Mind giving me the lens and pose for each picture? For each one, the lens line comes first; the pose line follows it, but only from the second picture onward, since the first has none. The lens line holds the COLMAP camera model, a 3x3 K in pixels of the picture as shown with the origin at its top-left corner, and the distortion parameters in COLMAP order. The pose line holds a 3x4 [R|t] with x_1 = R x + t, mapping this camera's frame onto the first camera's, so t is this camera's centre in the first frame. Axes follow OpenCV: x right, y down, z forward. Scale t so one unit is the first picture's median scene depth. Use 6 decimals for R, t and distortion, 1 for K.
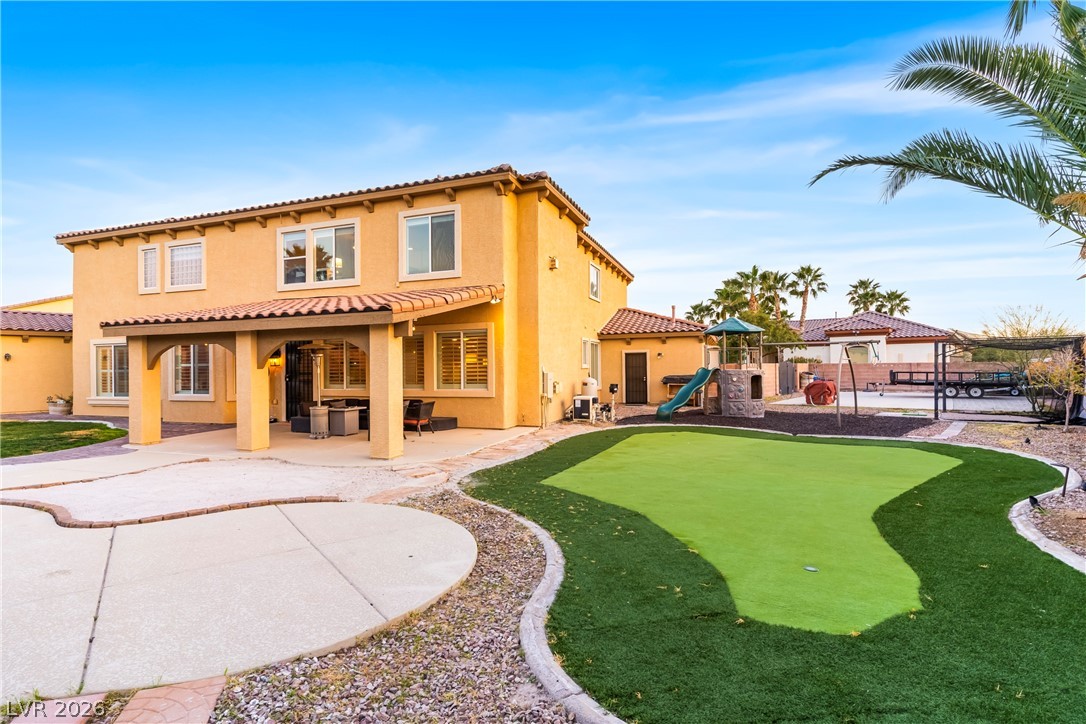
lens RADIAL K [[515.6, 0, 547.1], [0, 515.6, 362.3], [0, 0, 1]] dist [-0.002816, 0.000350]
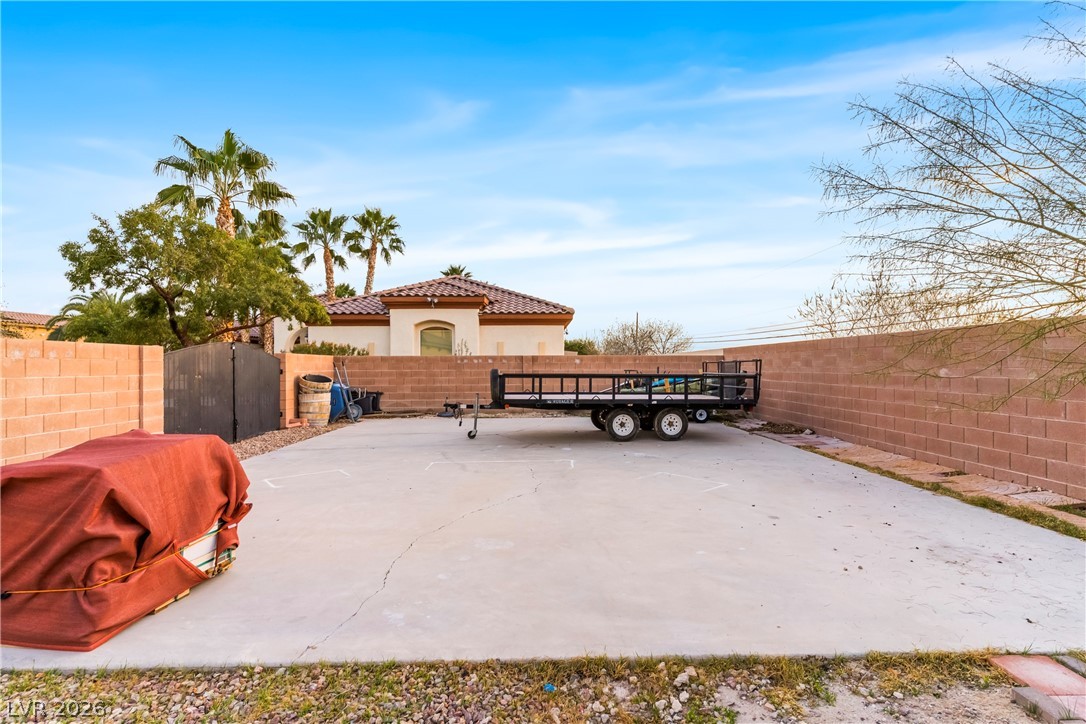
lens RADIAL K [[515.6, 0, 543.6], [0, 515.6, 362.2], [0, 0, 1]] dist [-0.002816, 0.000350]
pose [[0.755117, 0.010272, 0.655509, 0.244241], [-0.007572, 0.999947, -0.006947, 0.006391], [-0.655546, 0.000283, 0.755155, 0.376914]]
